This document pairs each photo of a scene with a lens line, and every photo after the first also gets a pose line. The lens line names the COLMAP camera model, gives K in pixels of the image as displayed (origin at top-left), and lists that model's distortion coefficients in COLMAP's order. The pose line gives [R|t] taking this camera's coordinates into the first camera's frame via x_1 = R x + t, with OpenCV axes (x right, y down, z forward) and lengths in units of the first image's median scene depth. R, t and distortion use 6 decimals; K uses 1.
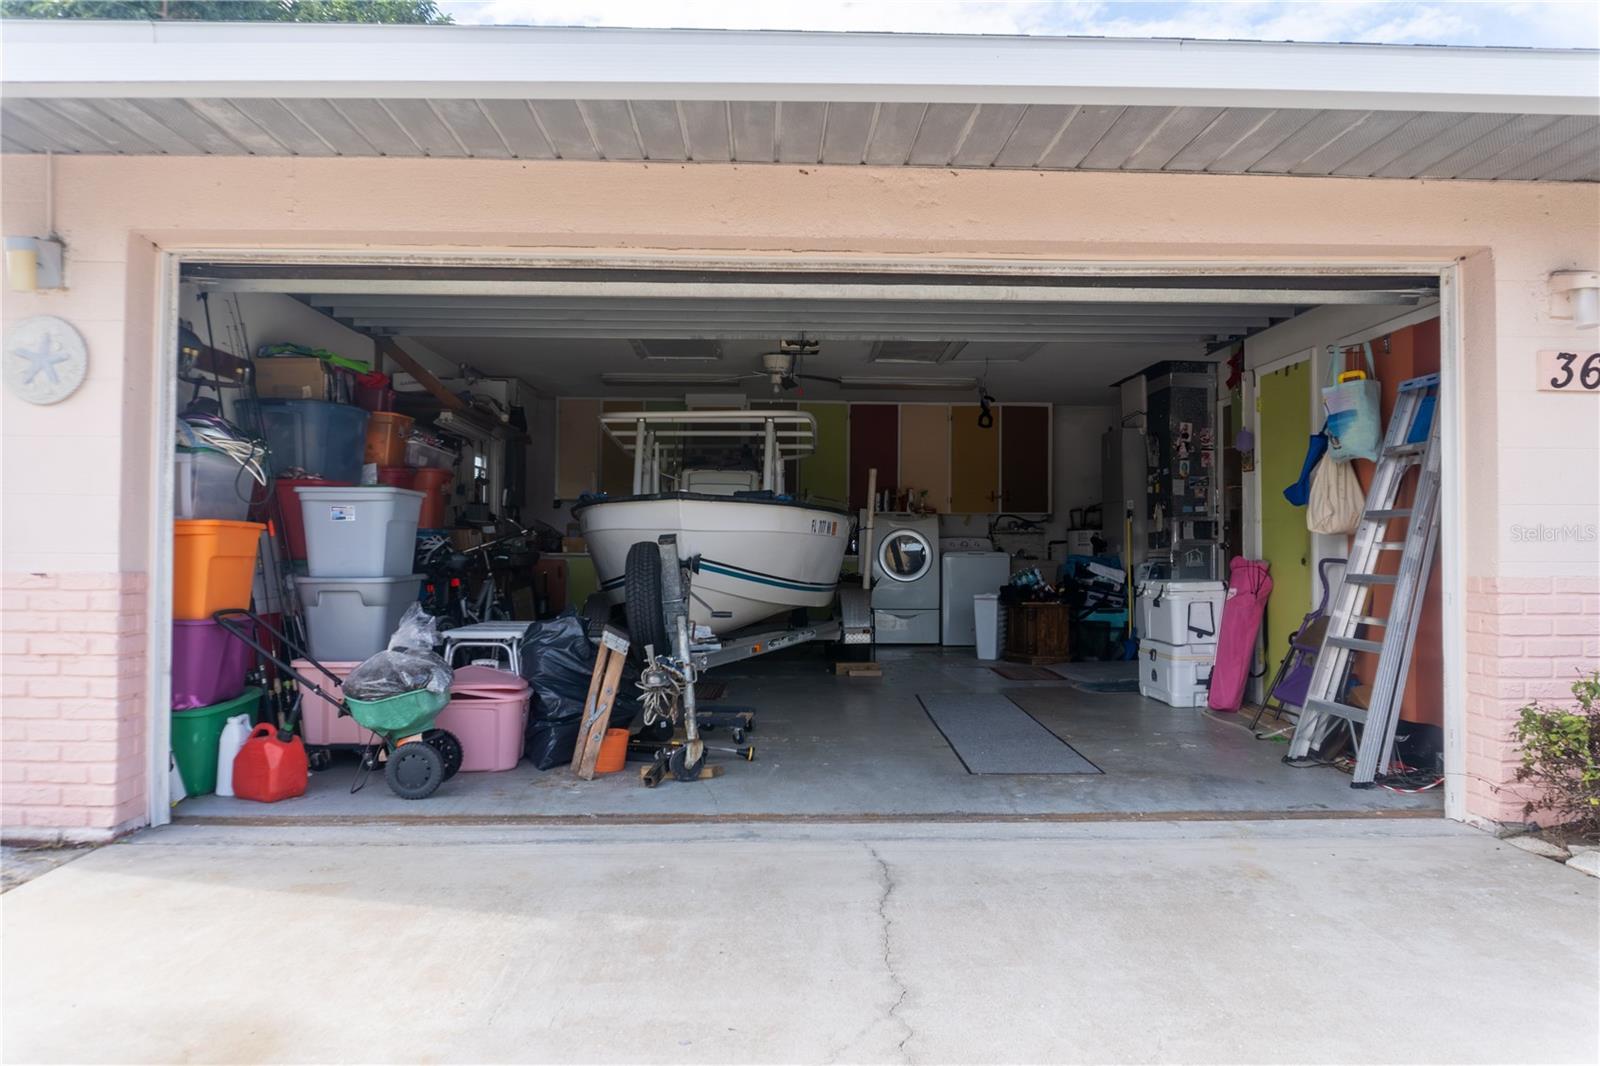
lens RADIAL K [[1076.2, 0, 800.0], [0, 1076.2, 533.0], [0, 0, 1]] dist [-0.009015, -0.007091]
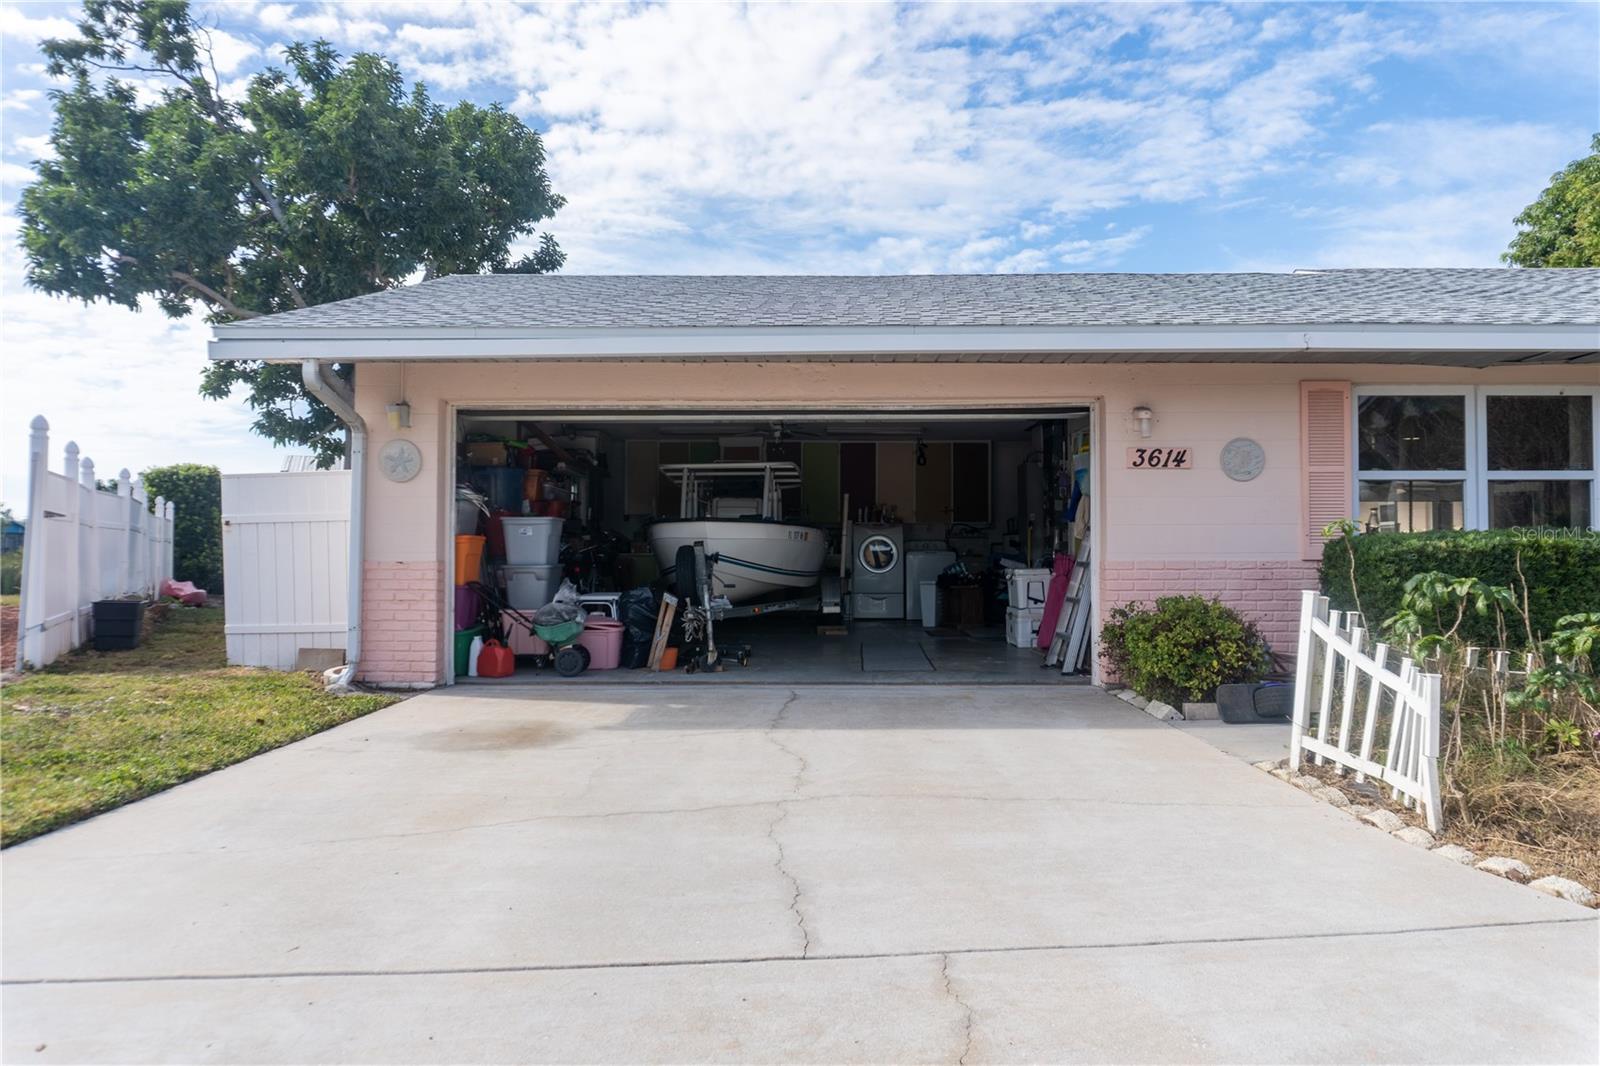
lens RADIAL K [[1076.2, 0, 800.0], [0, 1076.2, 533.0], [0, 0, 1]] dist [-0.009015, -0.007091]
pose [[0.998883, -0.005512, -0.046921, 0.125477], [0.005416, 0.999983, -0.002174, -0.007349], [0.046932, 0.001917, 0.998896, -0.759525]]
